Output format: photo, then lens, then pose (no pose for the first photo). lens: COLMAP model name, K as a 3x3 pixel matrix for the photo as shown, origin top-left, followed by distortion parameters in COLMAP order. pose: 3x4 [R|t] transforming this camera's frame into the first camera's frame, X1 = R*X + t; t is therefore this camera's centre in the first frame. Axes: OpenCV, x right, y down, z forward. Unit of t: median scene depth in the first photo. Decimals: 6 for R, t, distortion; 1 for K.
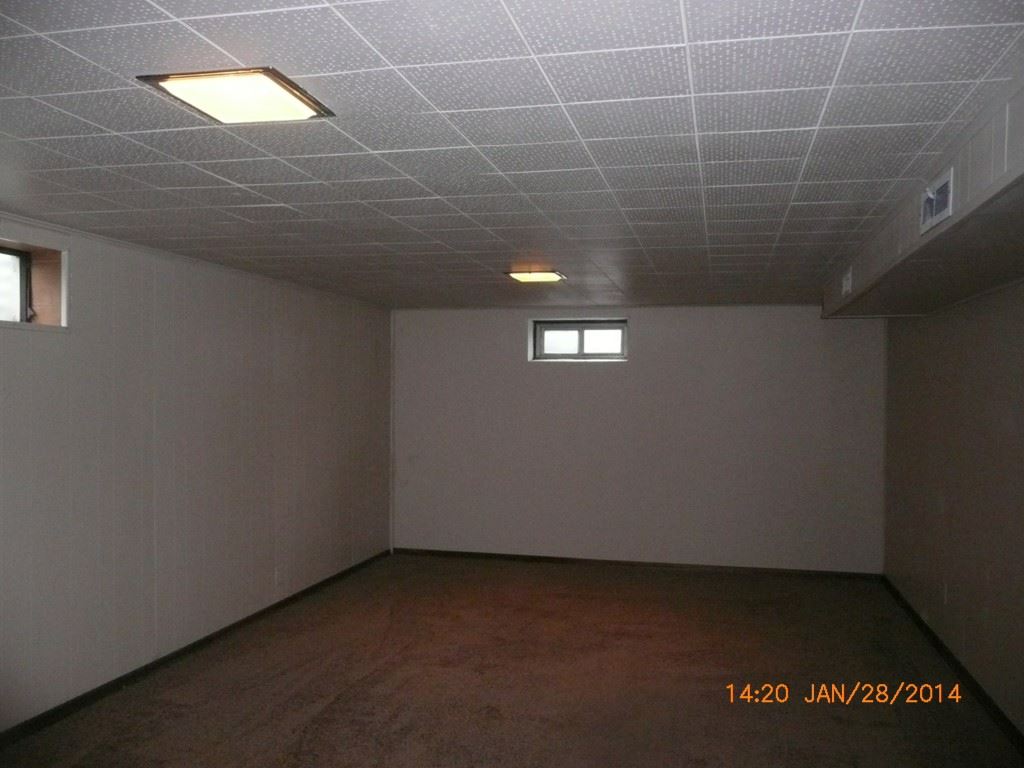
lens RADIAL K [[859.0, 0, 532.8], [0, 859.0, 382.8], [0, 0, 1]] dist [-0.017572, -0.002543]
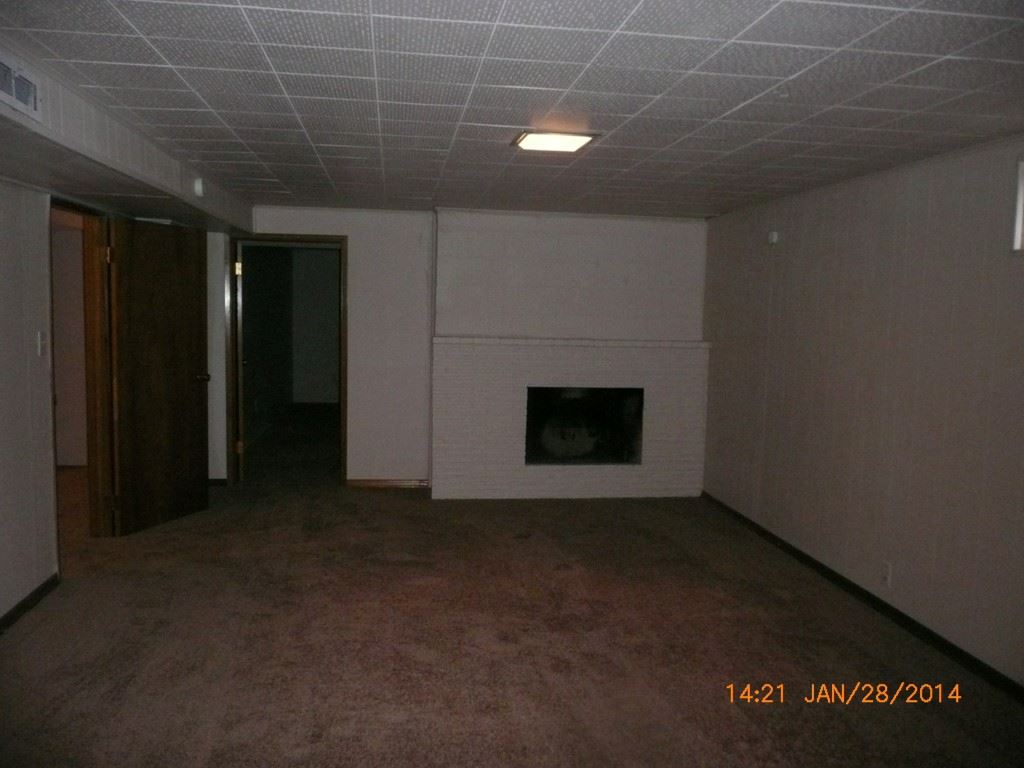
lens RADIAL K [[859.0, 0, 532.8], [0, 859.0, 382.8], [0, 0, 1]] dist [-0.017572, -0.002543]
pose [[0.929981, -0.013334, 0.367366, -0.053423], [-0.027260, 0.994089, 0.105091, -0.003546], [-0.366596, -0.107747, 0.924120, -0.242460]]
